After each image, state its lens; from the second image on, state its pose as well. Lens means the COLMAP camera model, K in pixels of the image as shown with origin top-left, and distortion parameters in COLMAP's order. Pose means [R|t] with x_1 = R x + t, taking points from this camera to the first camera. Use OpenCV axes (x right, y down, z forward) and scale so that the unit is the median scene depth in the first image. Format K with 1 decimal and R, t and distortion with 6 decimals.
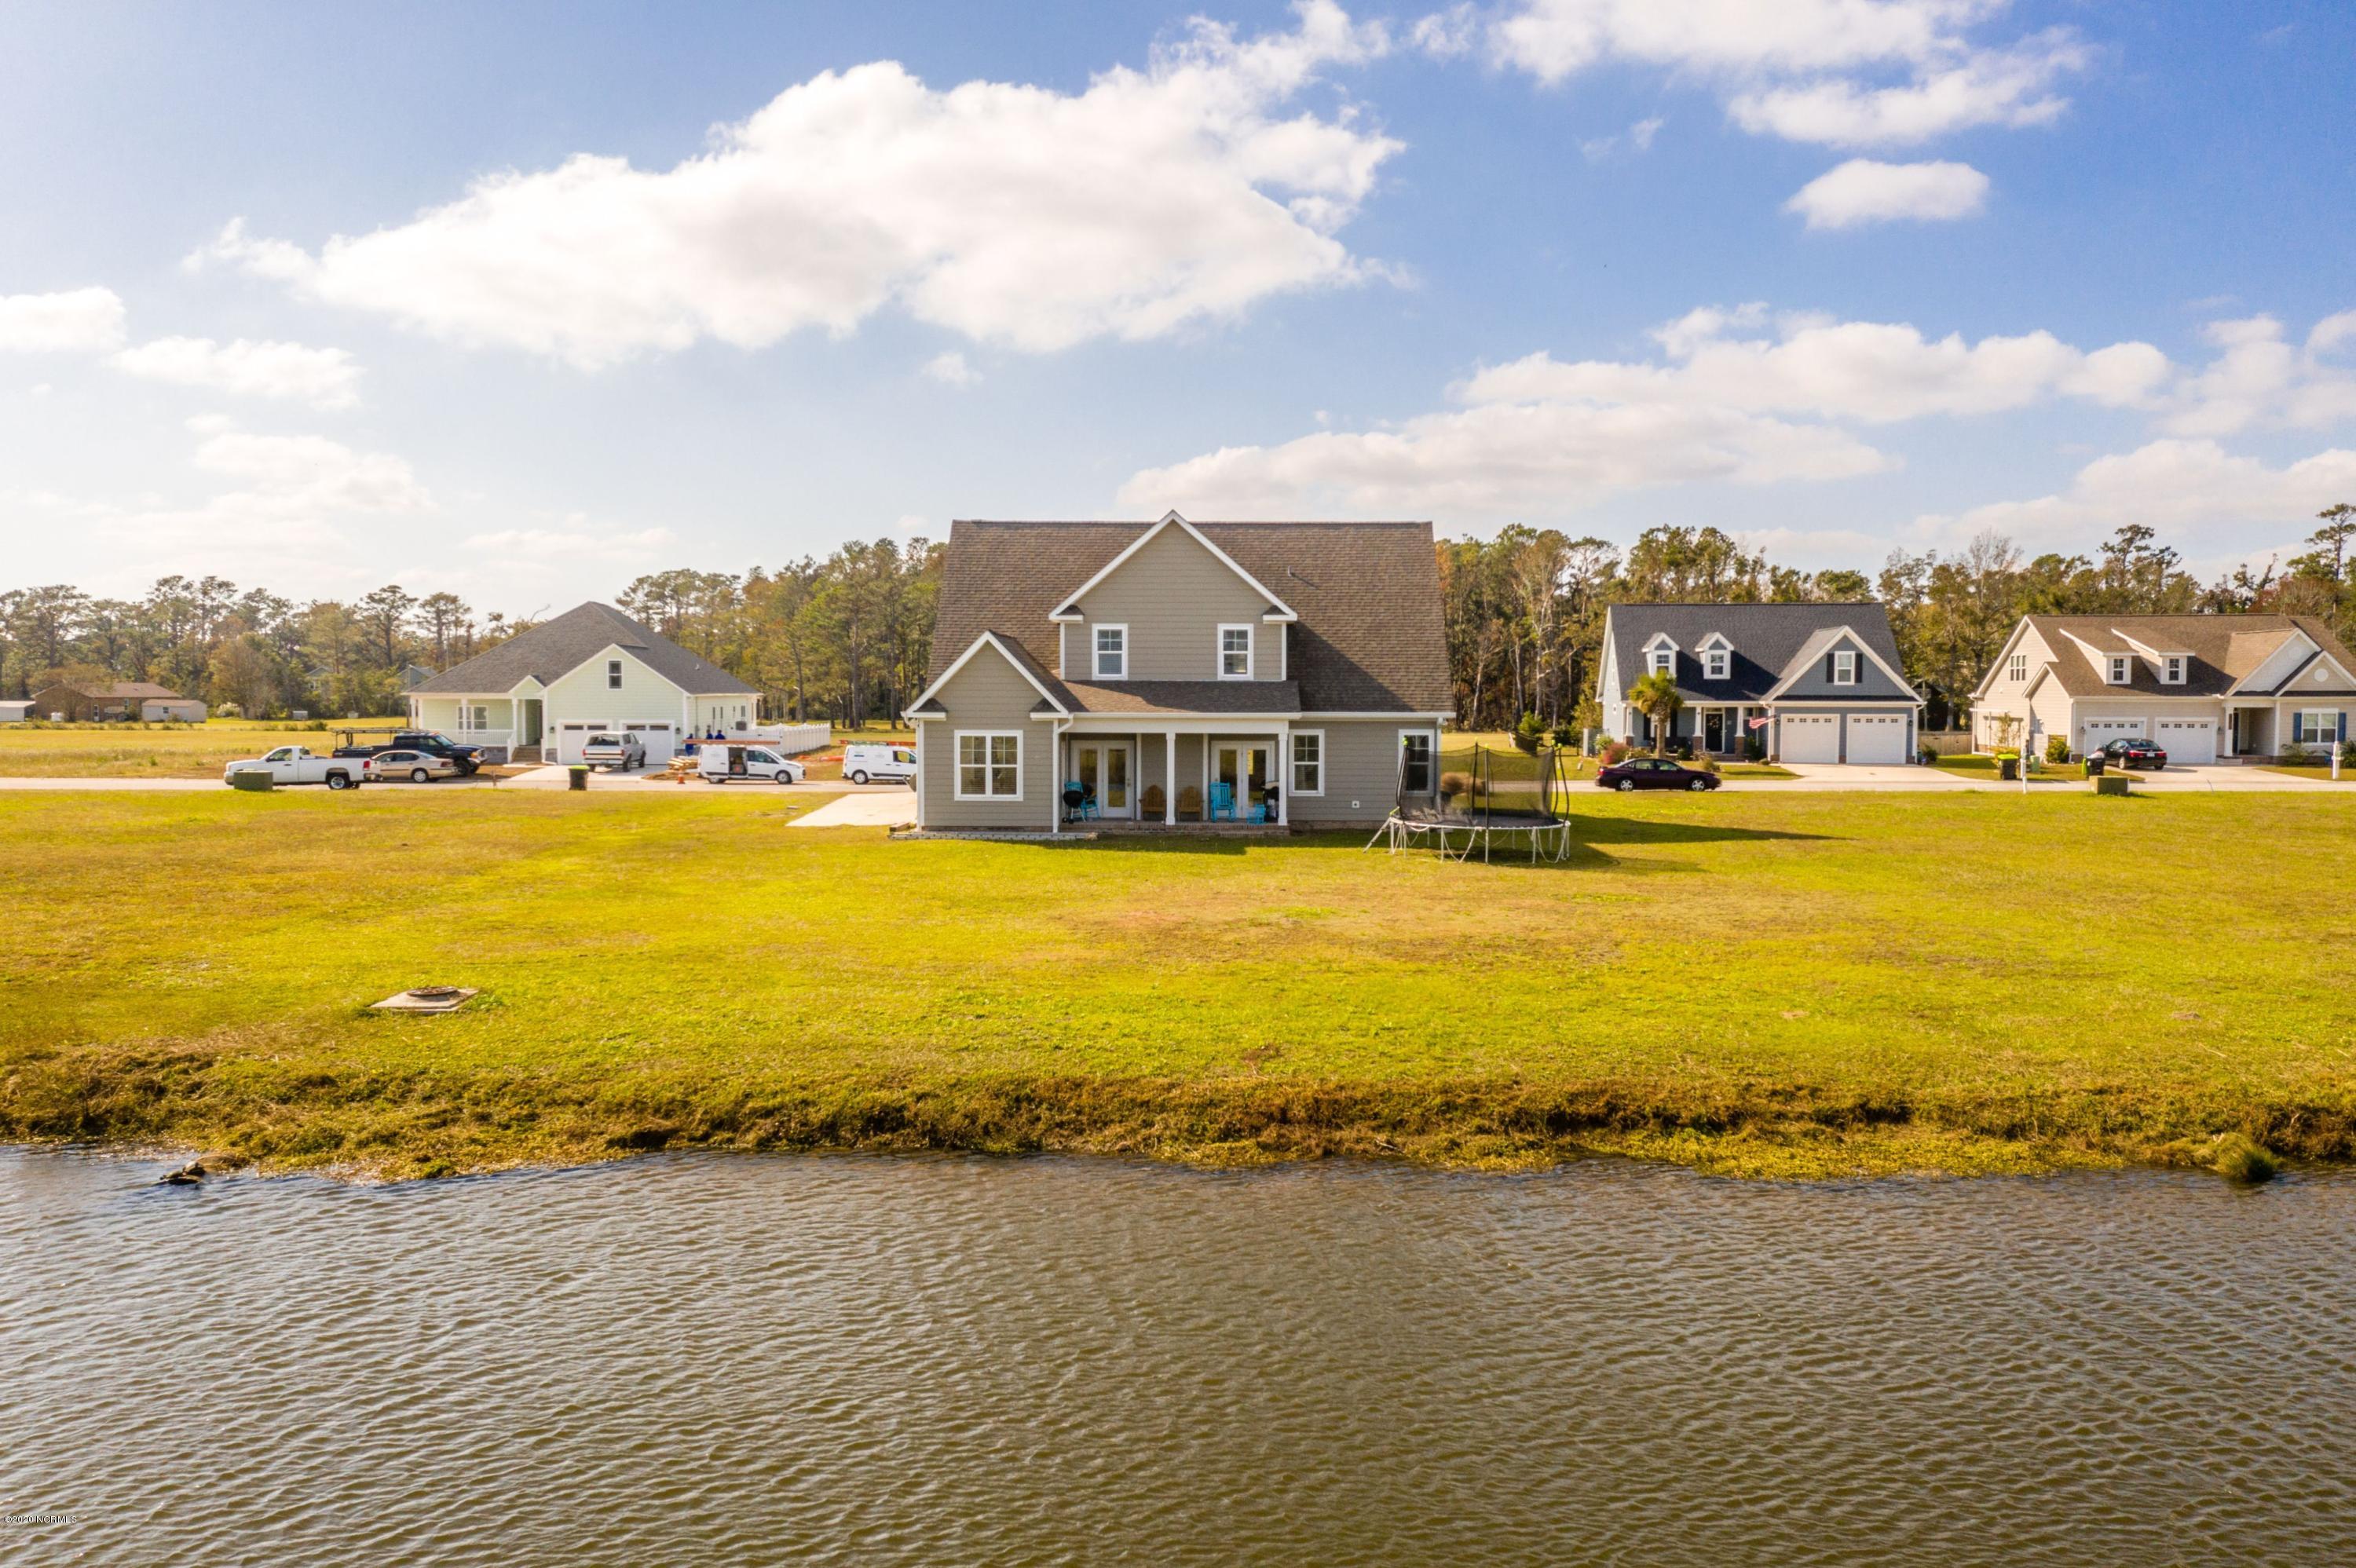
lens RADIAL K [[1852.7, 0, 1178.0], [0, 1852.7, 784.0], [0, 0, 1]] dist [-0.003184, -0.002406]
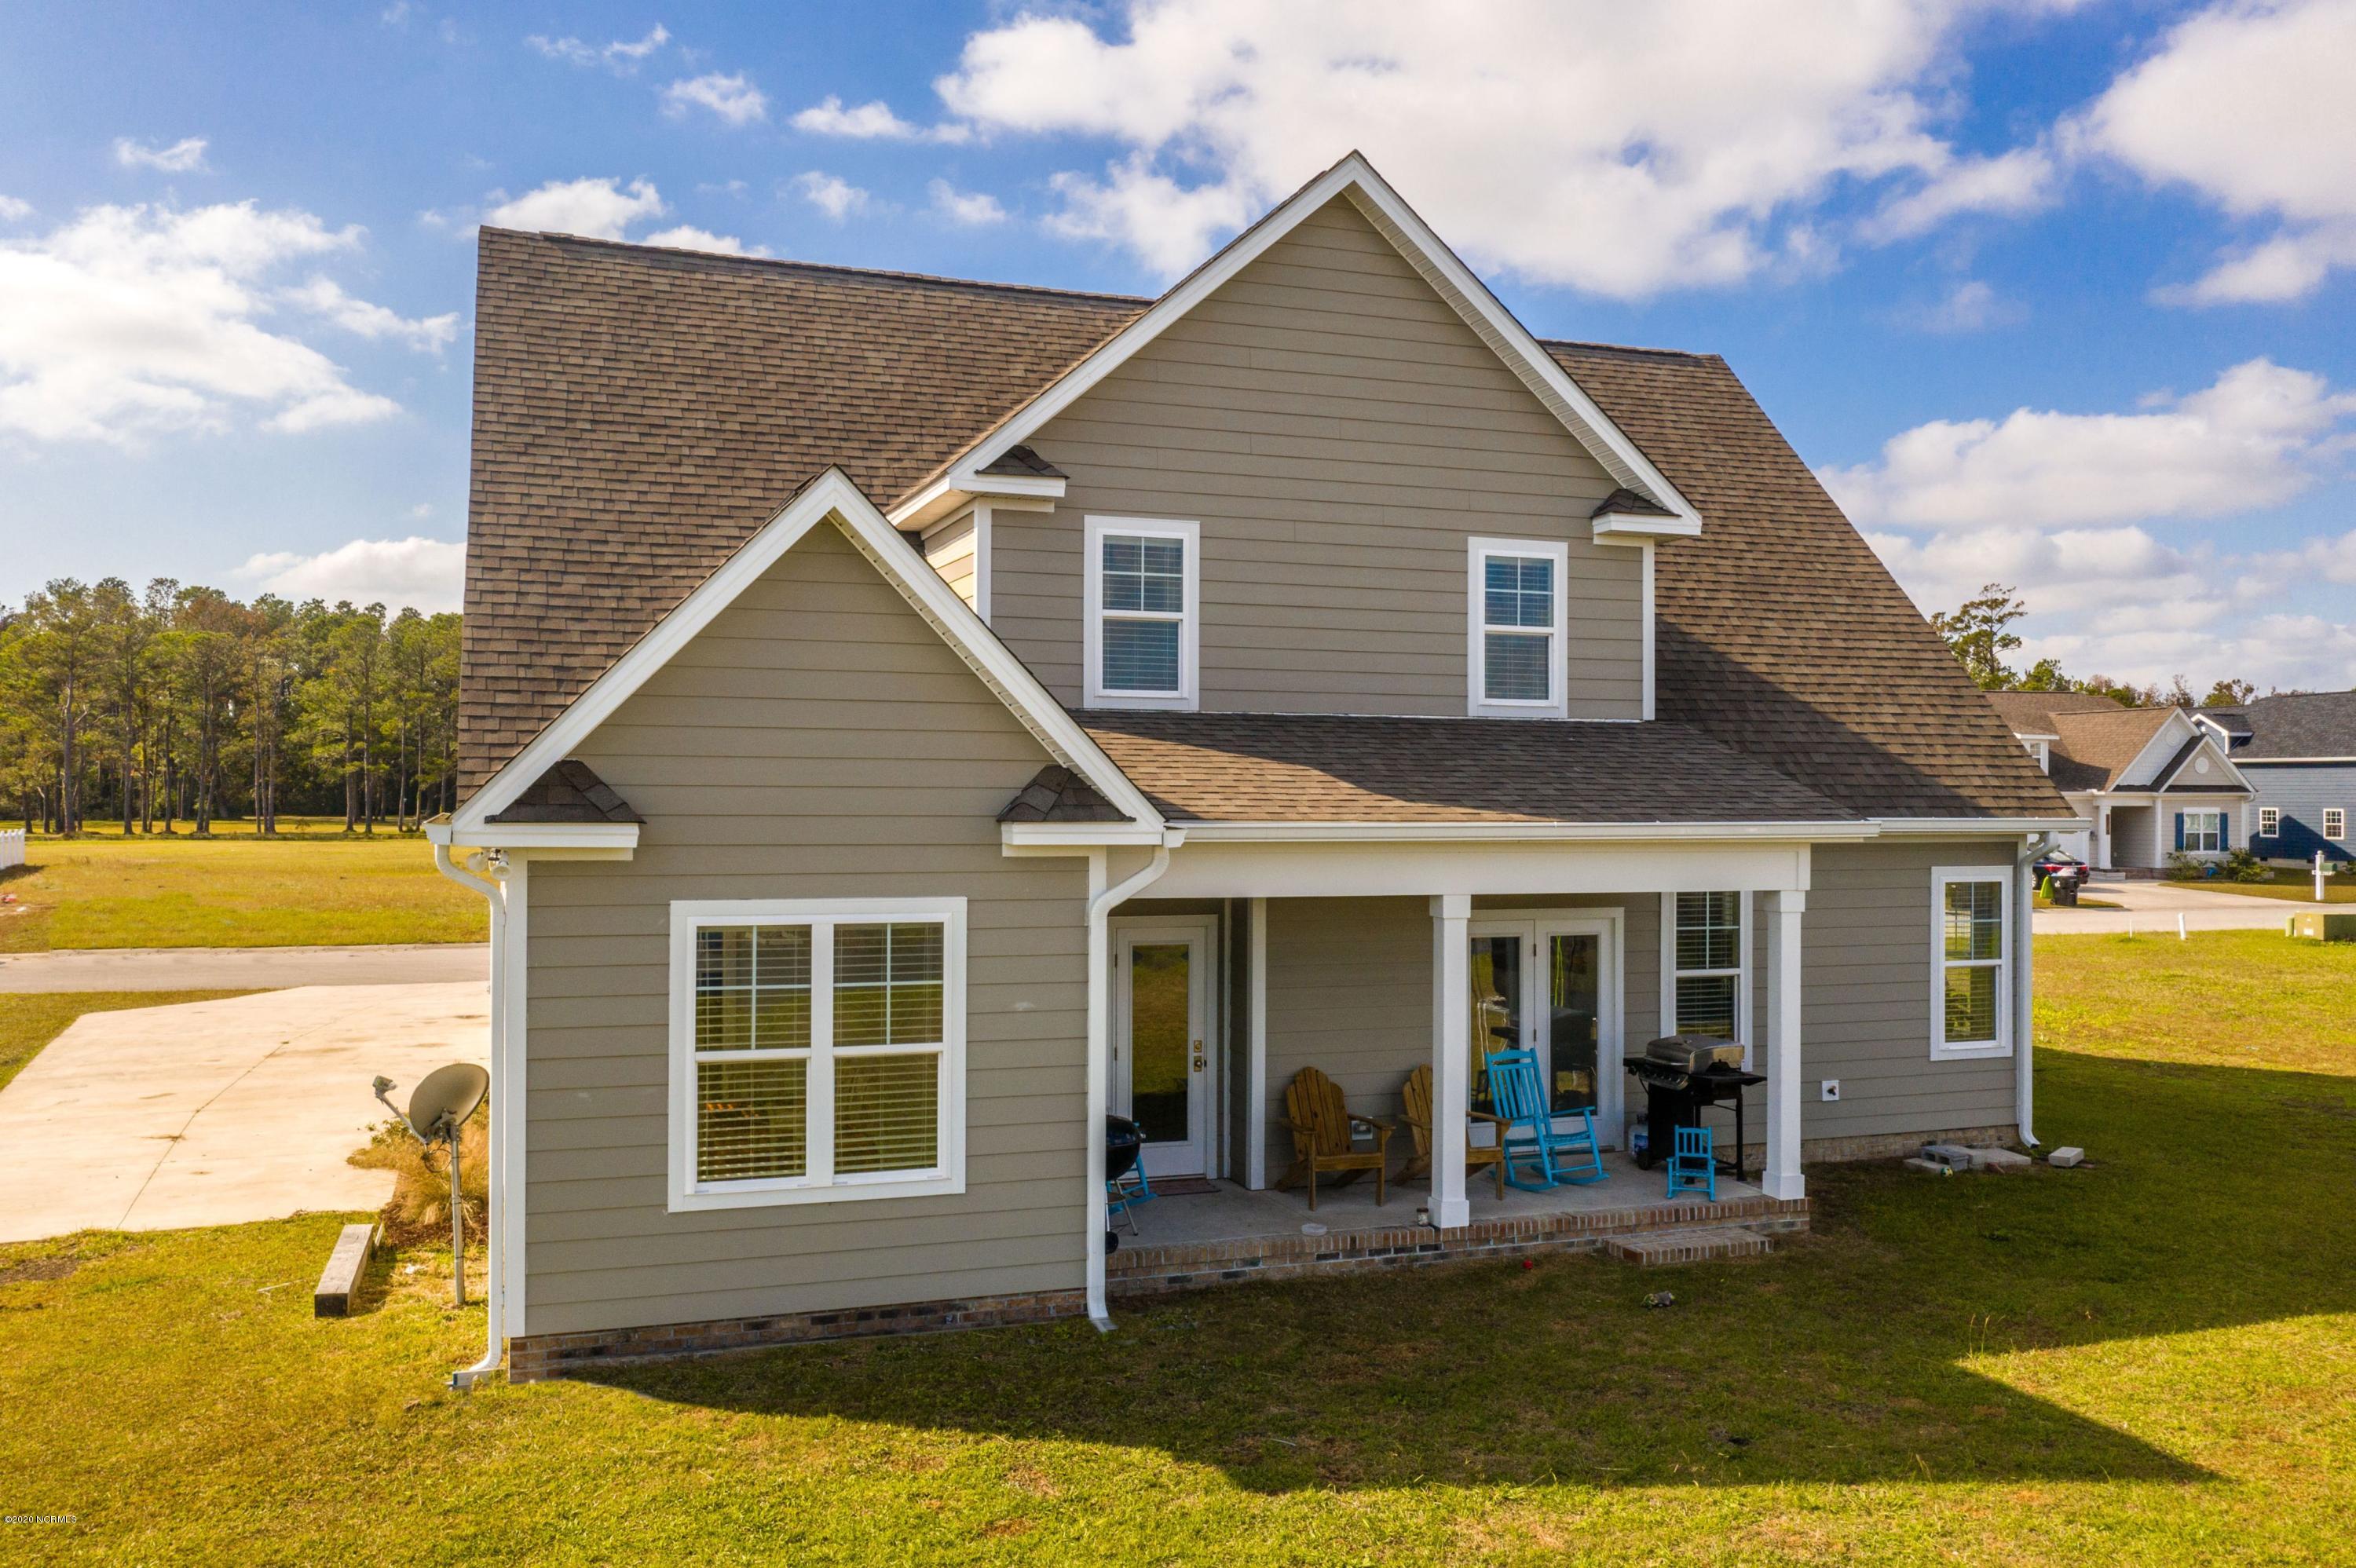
lens RADIAL K [[1852.7, 0, 1178.0], [0, 1852.7, 784.0], [0, 0, 1]] dist [-0.003184, -0.002406]
pose [[0.931401, 0.005667, 0.363951, -0.080017], [0.013458, 0.998659, -0.049991, -0.017178], [-0.363746, 0.051459, 0.930076, 0.420885]]
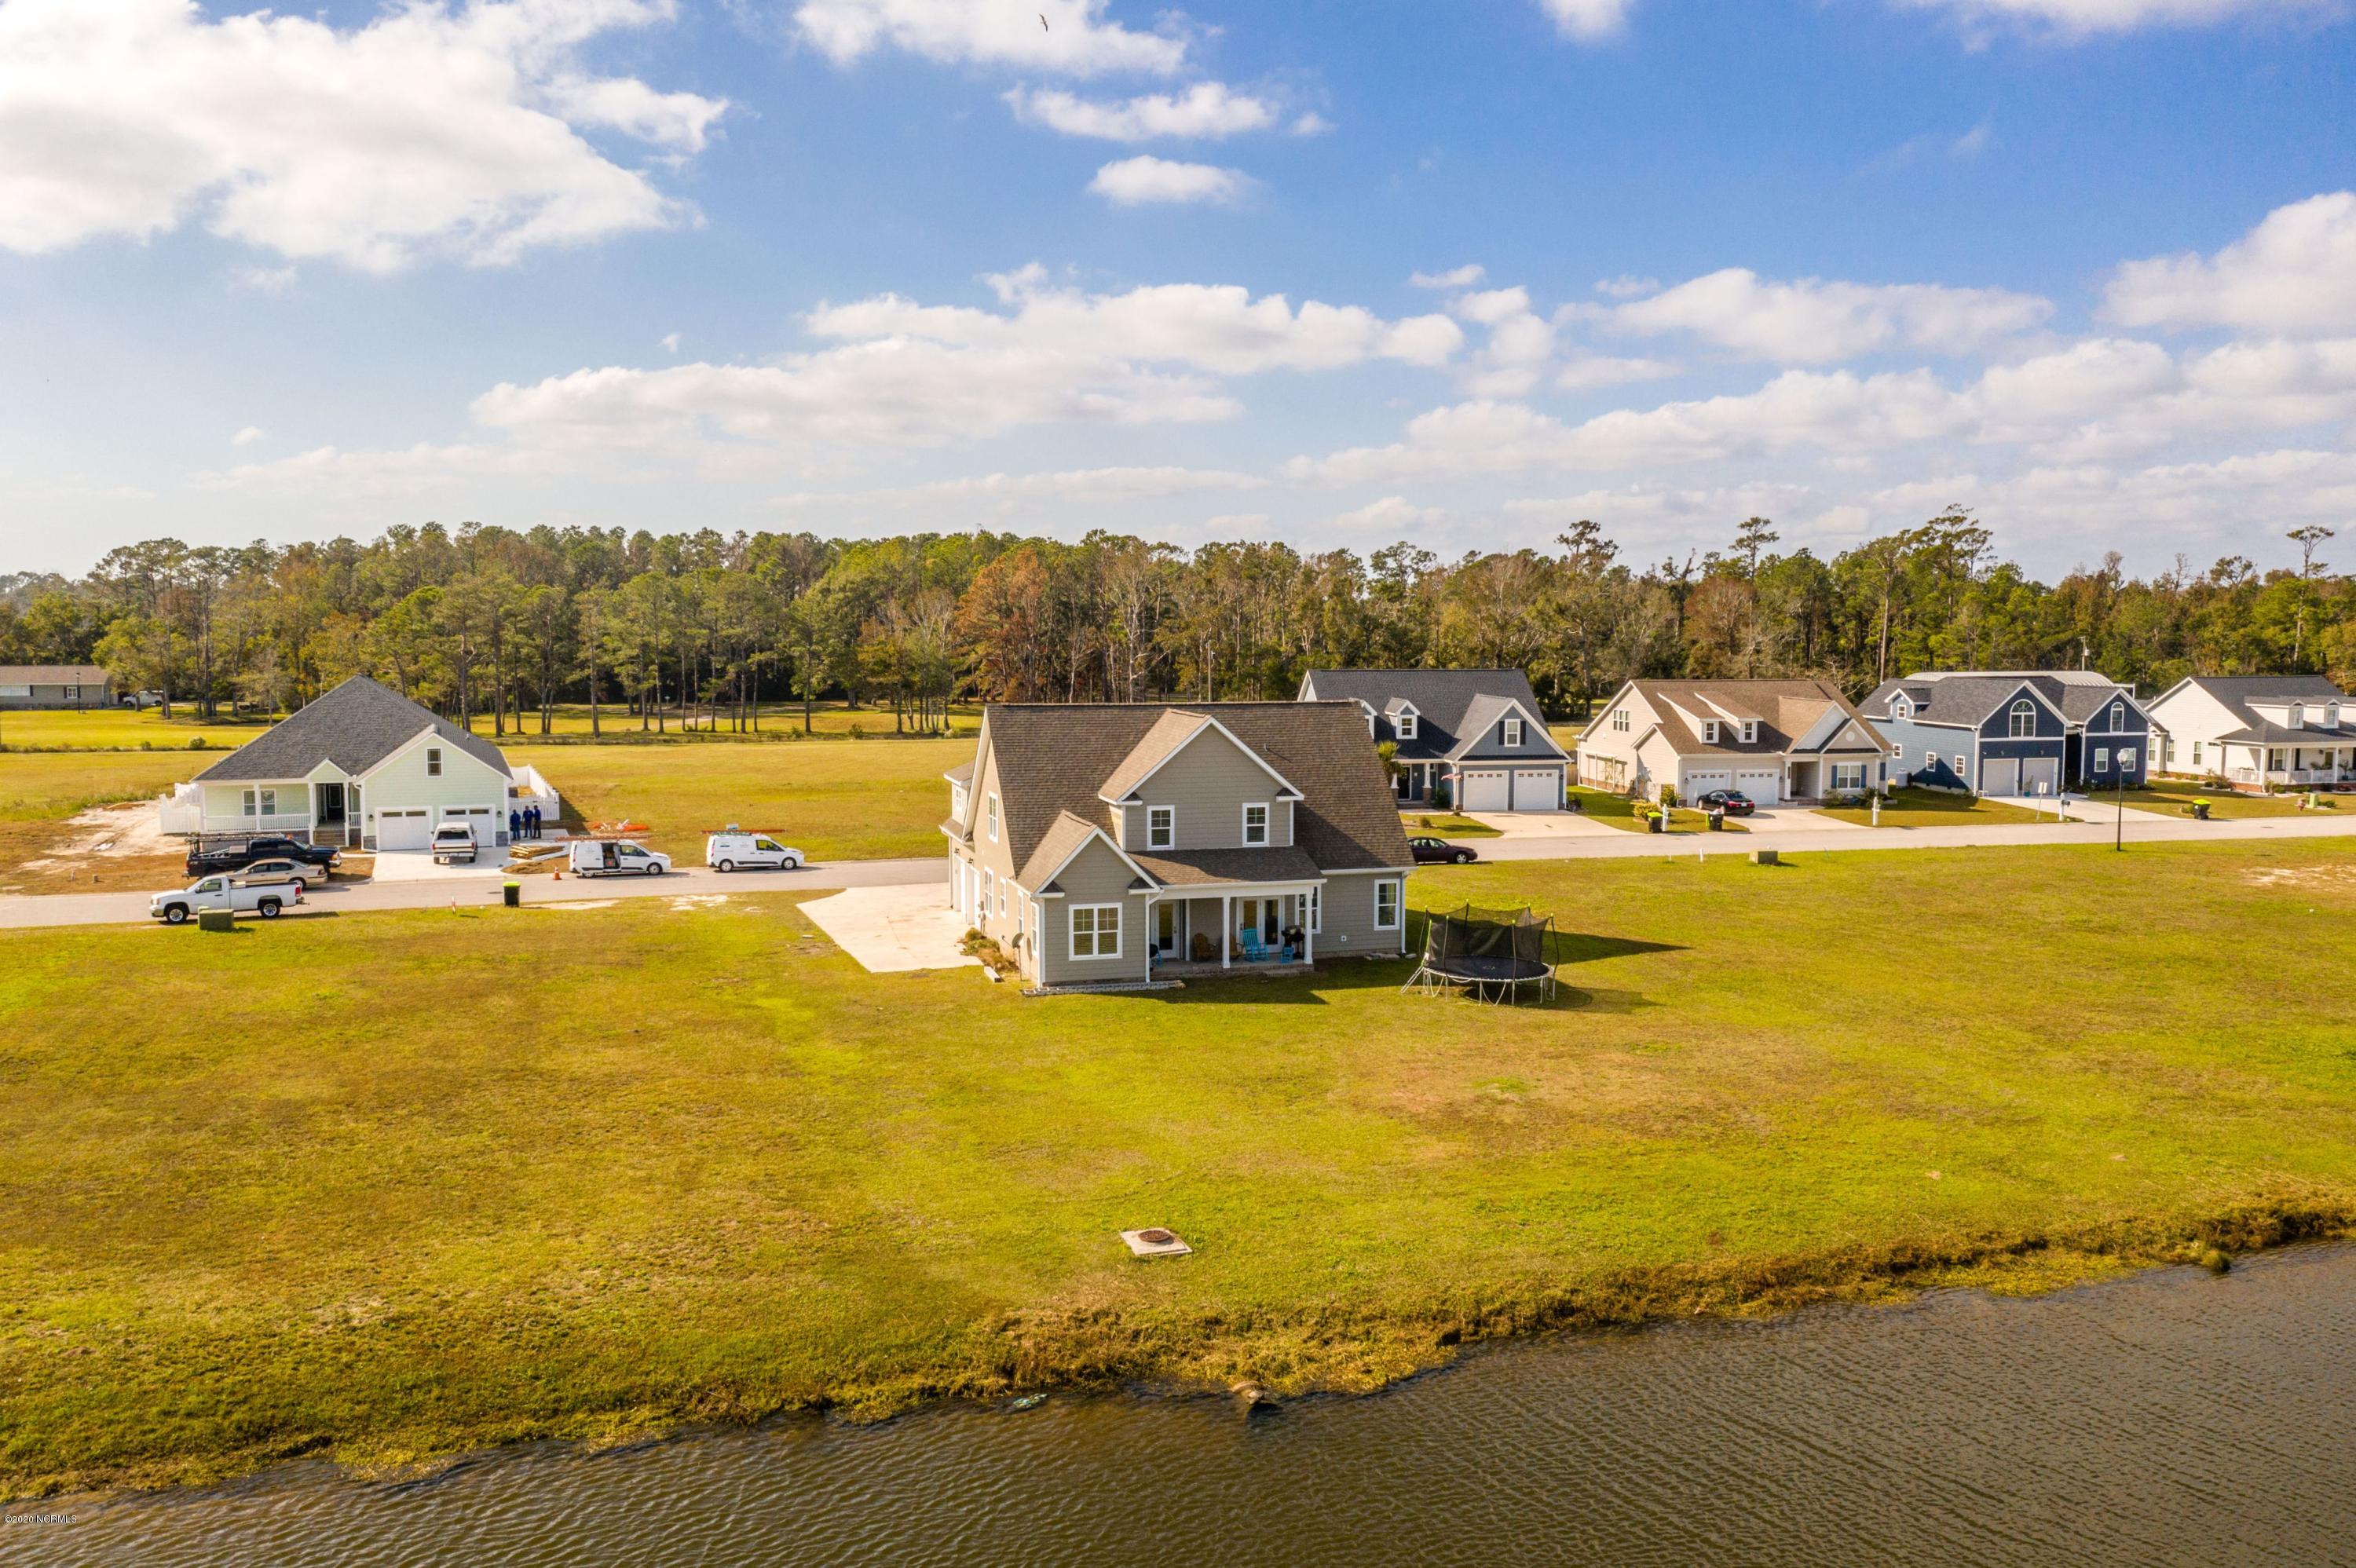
lens RADIAL K [[1875.4, 0, 1178.0], [0, 1875.4, 784.0], [0, 0, 1]] dist [-0.014287, -0.011526]
pose [[0.953686, -0.028503, 0.299449, -0.234728], [0.016396, 0.998946, 0.042865, -0.089927], [-0.300355, -0.035970, 0.953149, -0.123289]]
